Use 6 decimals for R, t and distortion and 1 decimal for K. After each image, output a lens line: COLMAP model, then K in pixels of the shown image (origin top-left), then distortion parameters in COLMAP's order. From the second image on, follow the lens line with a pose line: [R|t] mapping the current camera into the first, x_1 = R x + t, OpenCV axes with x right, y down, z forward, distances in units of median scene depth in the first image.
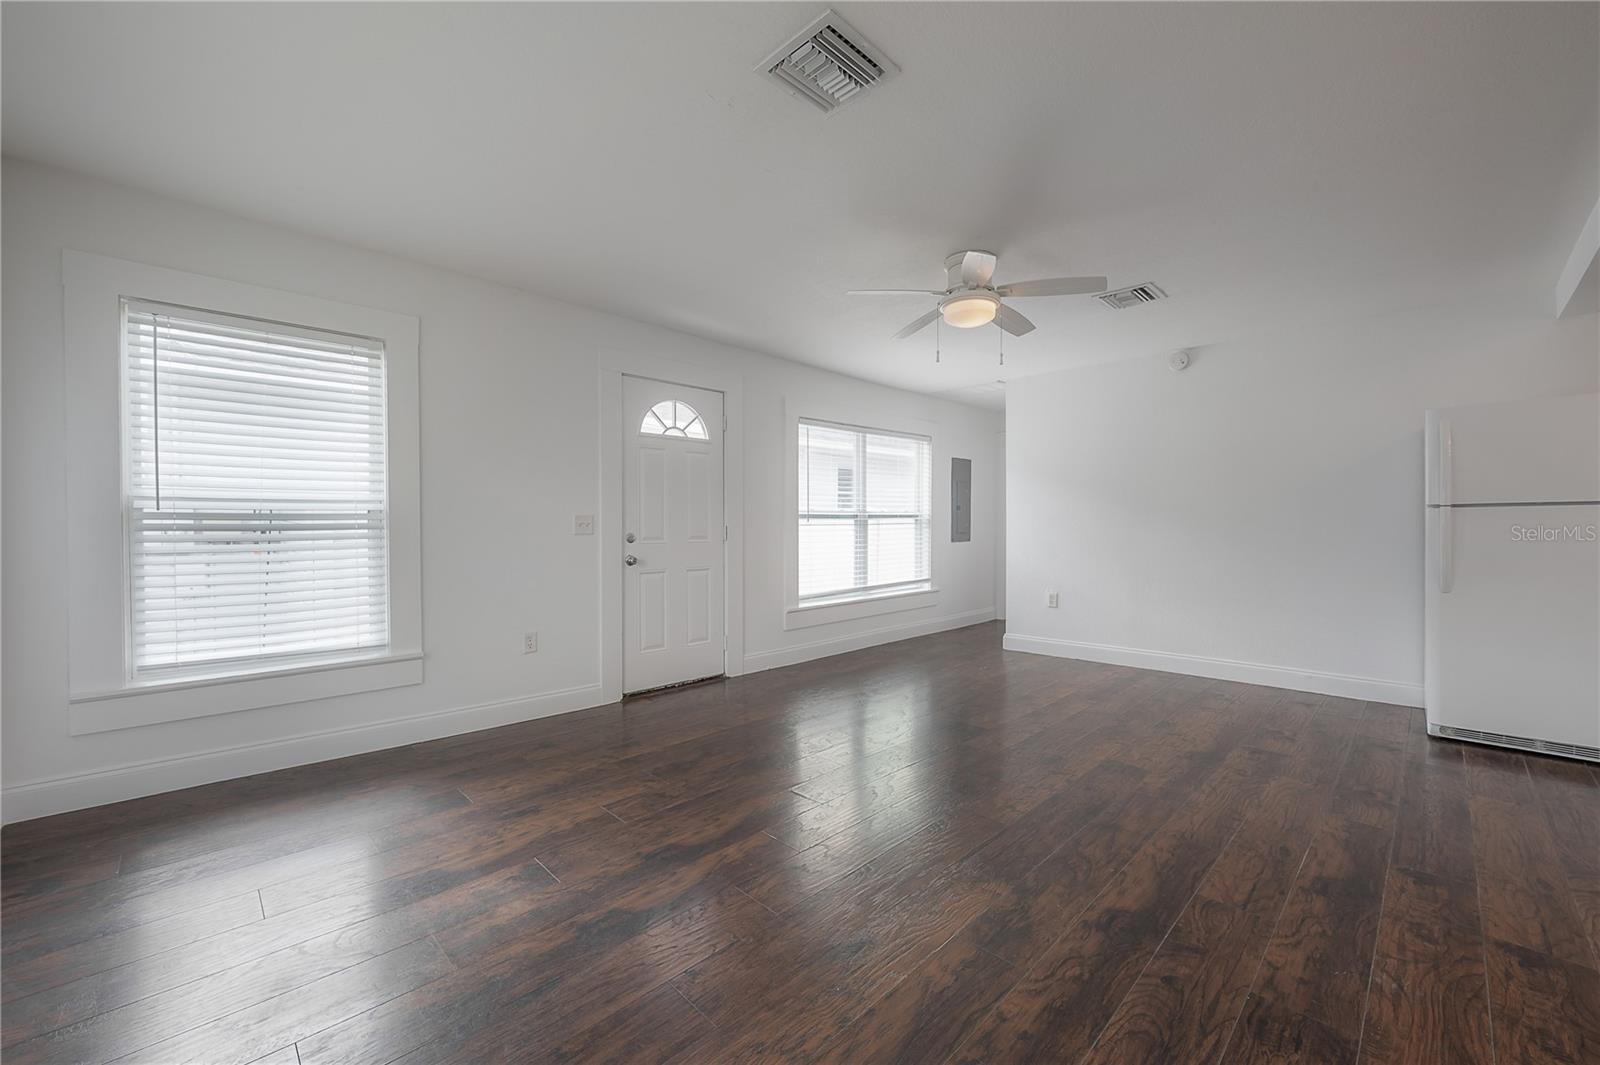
lens RADIAL K [[642.8, 0, 811.4], [0, 642.8, 527.9], [0, 0, 1]] dist [0.001206, 0.000061]
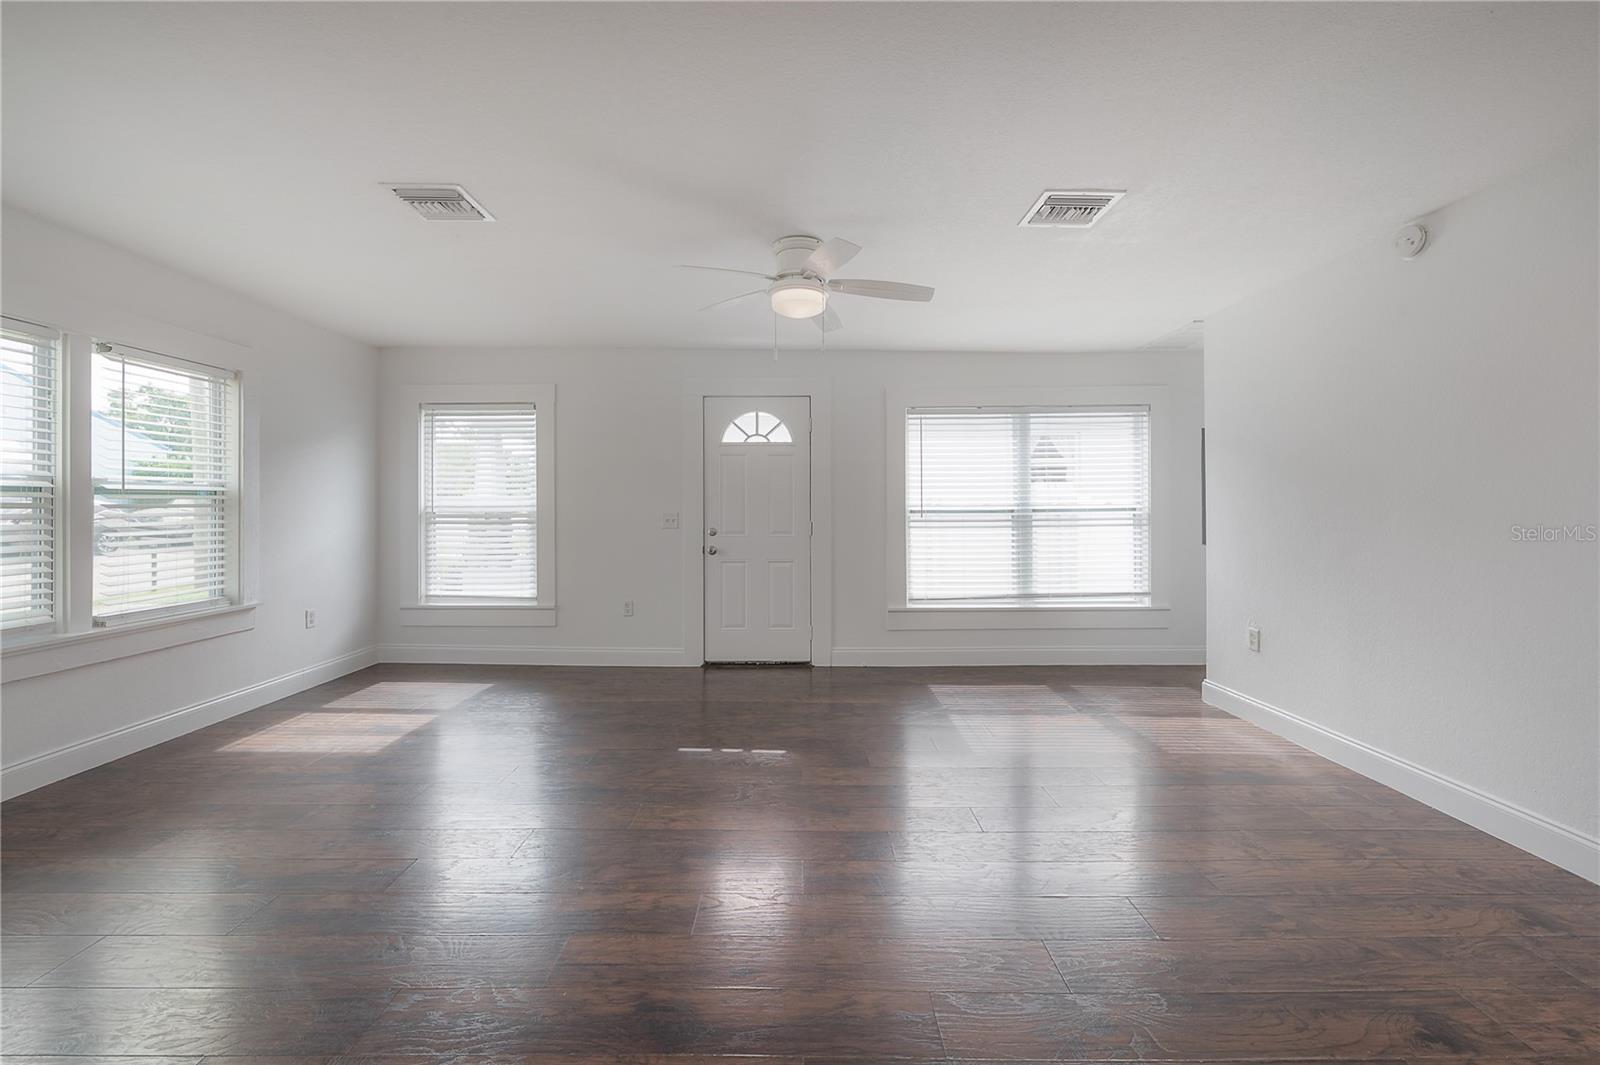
lens RADIAL K [[650.0, 0, 809.4], [0, 650.0, 497.9], [0, 0, 1]] dist [-0.000240, 0.000174]
pose [[0.705574, -0.008935, -0.708580, 0.683987], [-0.003565, 0.999863, -0.016158, -0.027390], [0.708627, 0.013927, 0.705445, 0.265580]]
